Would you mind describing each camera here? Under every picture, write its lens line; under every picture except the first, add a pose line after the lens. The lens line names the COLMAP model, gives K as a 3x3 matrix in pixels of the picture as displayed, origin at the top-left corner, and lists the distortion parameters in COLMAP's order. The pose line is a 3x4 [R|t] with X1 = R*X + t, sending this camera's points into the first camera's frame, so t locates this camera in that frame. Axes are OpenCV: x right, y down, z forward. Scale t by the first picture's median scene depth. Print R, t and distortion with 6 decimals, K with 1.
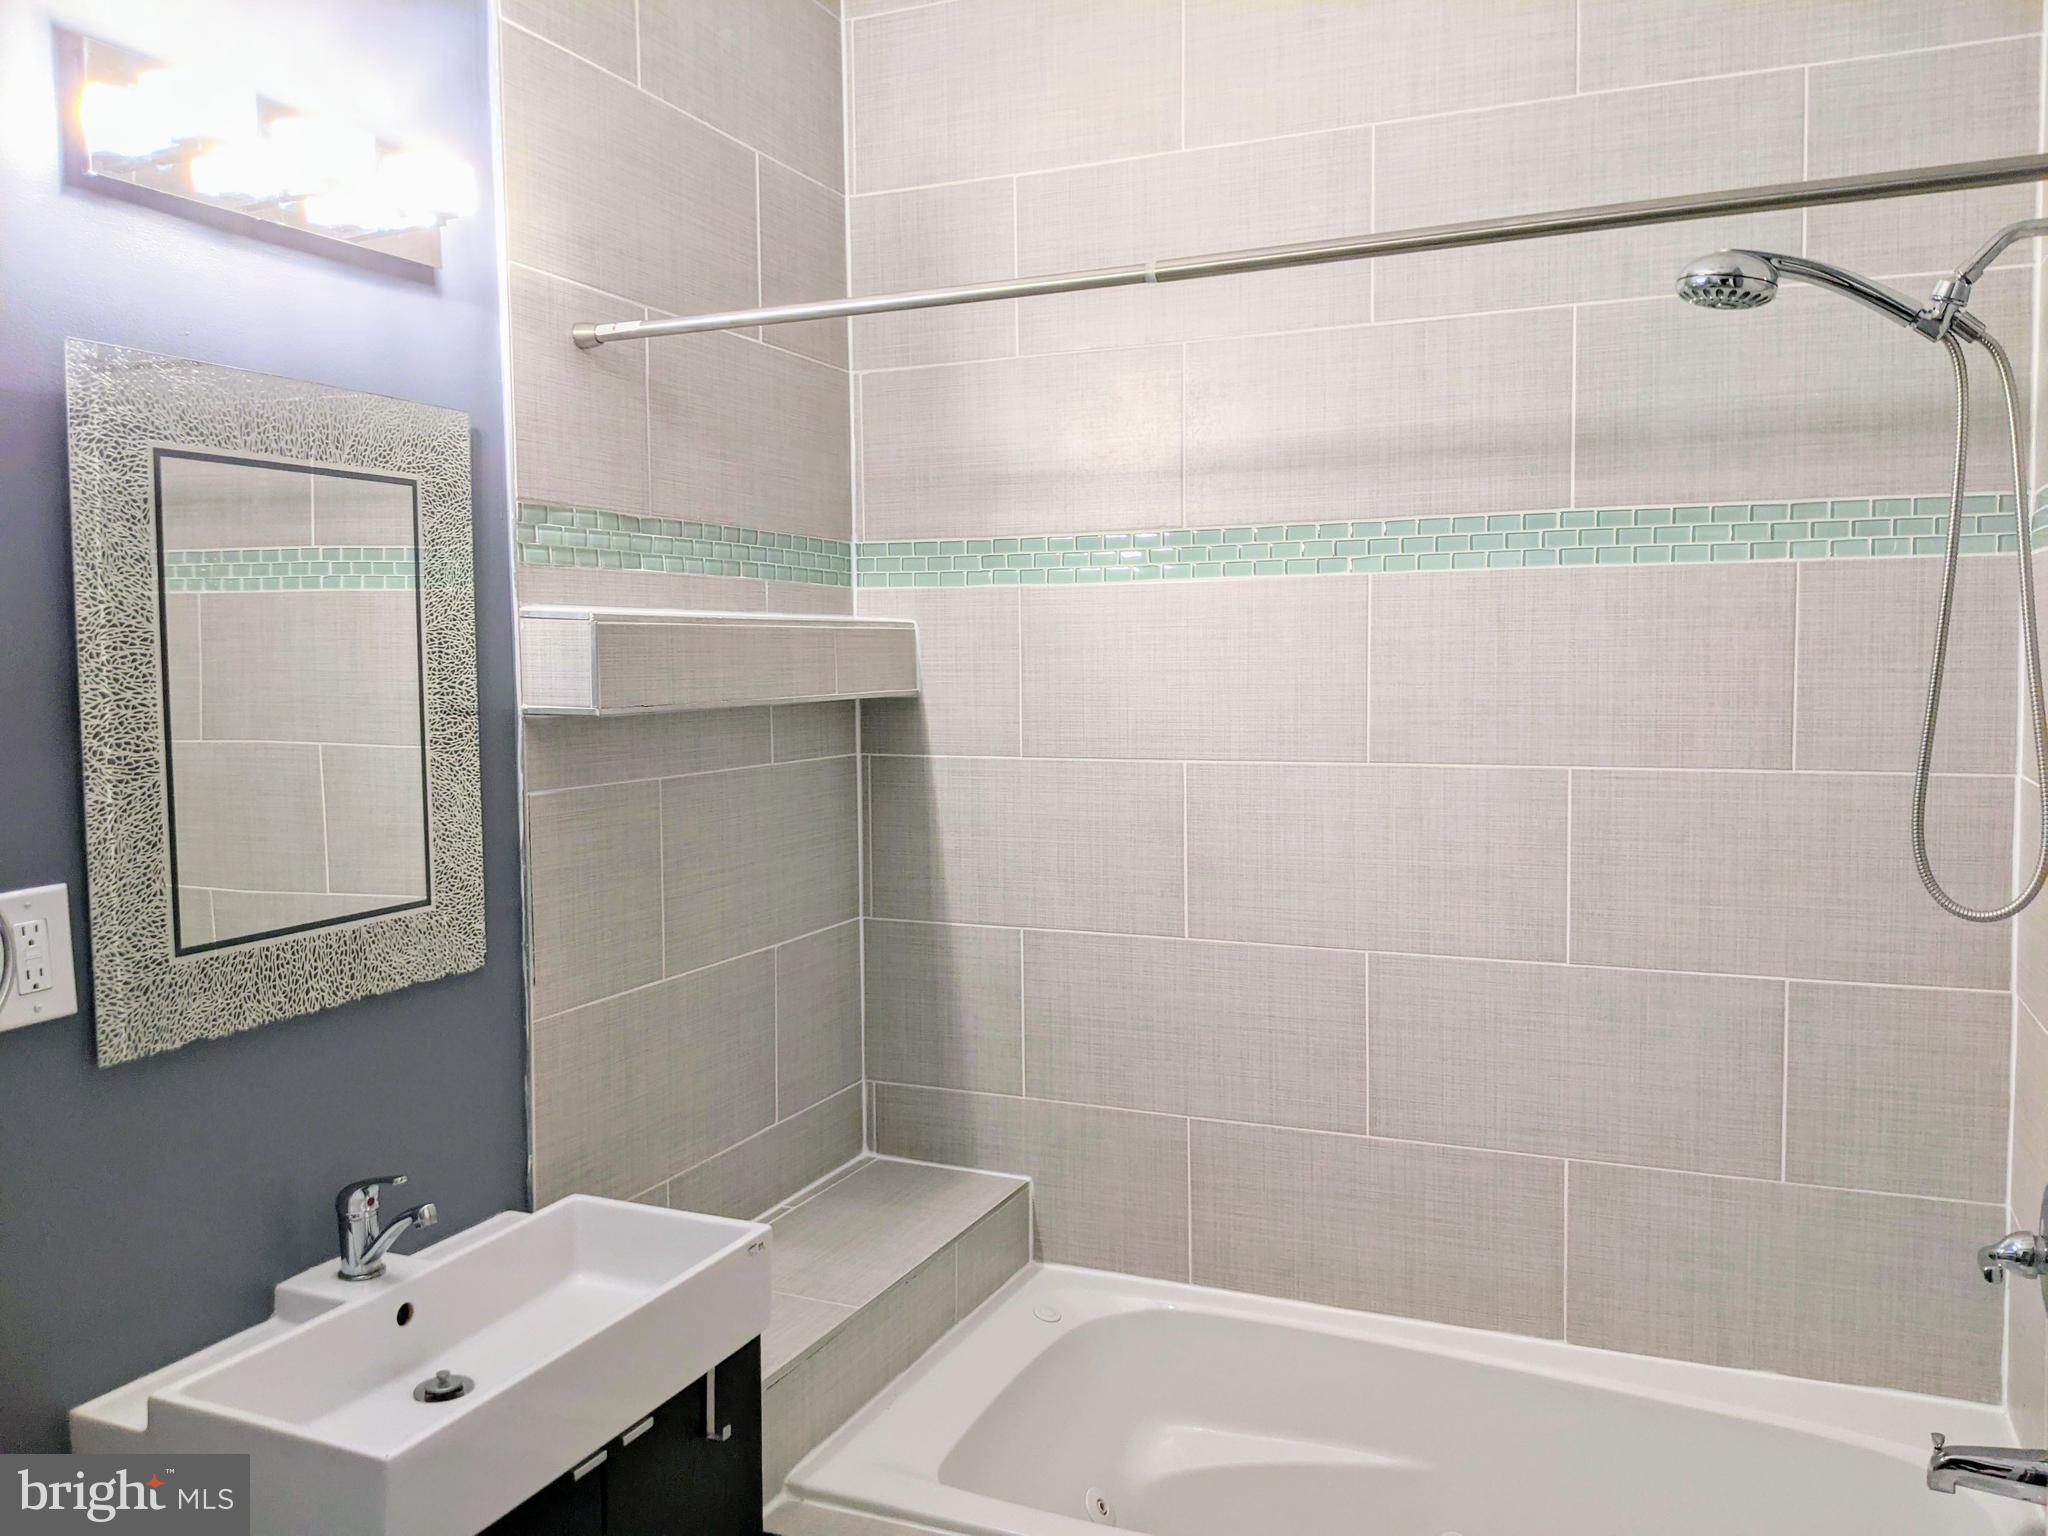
lens RADIAL K [[1702.5, 0, 1040.8], [0, 1702.5, 763.2], [0, 0, 1]] dist [0.077779, -0.160316]
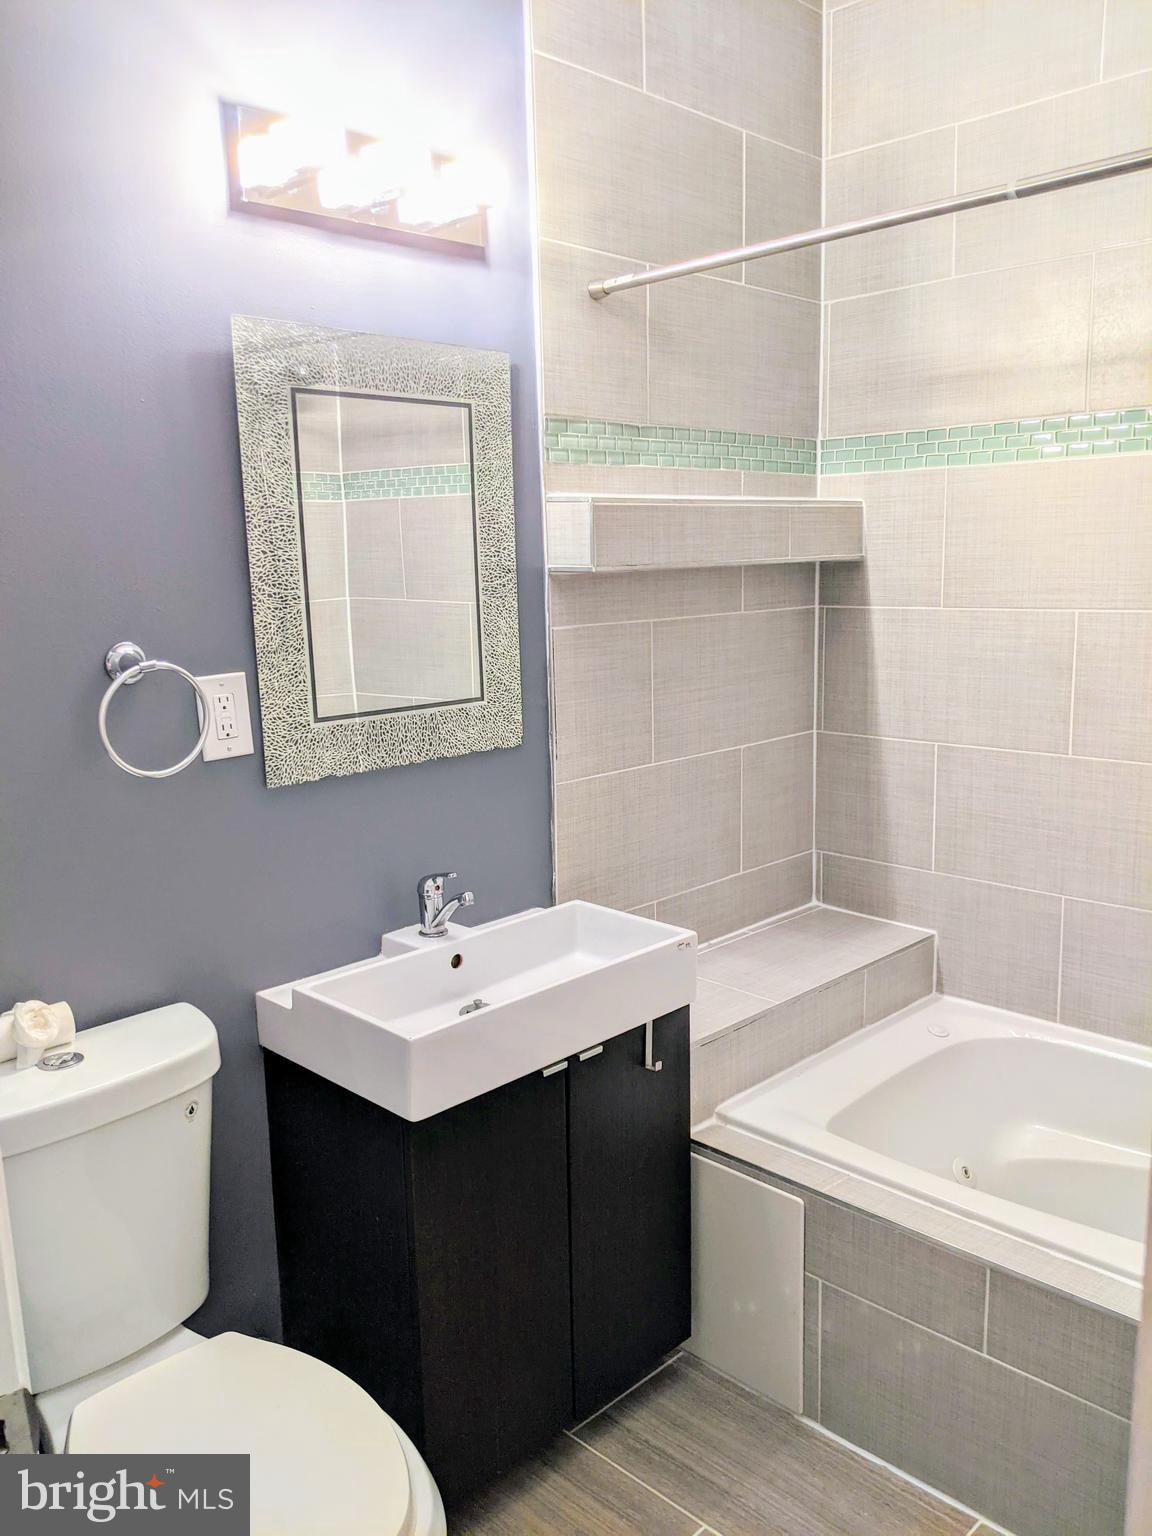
lens RADIAL K [[1276.9, 0, 586.9], [0, 1276.9, 813.1], [0, 0, 1]] dist [0.077779, -0.160316]
pose [[0.925392, 0.062617, -0.373802, 0.137920], [-0.011214, 0.990350, 0.138136, 0.023325], [0.378844, -0.123638, 0.917164, 0.002235]]
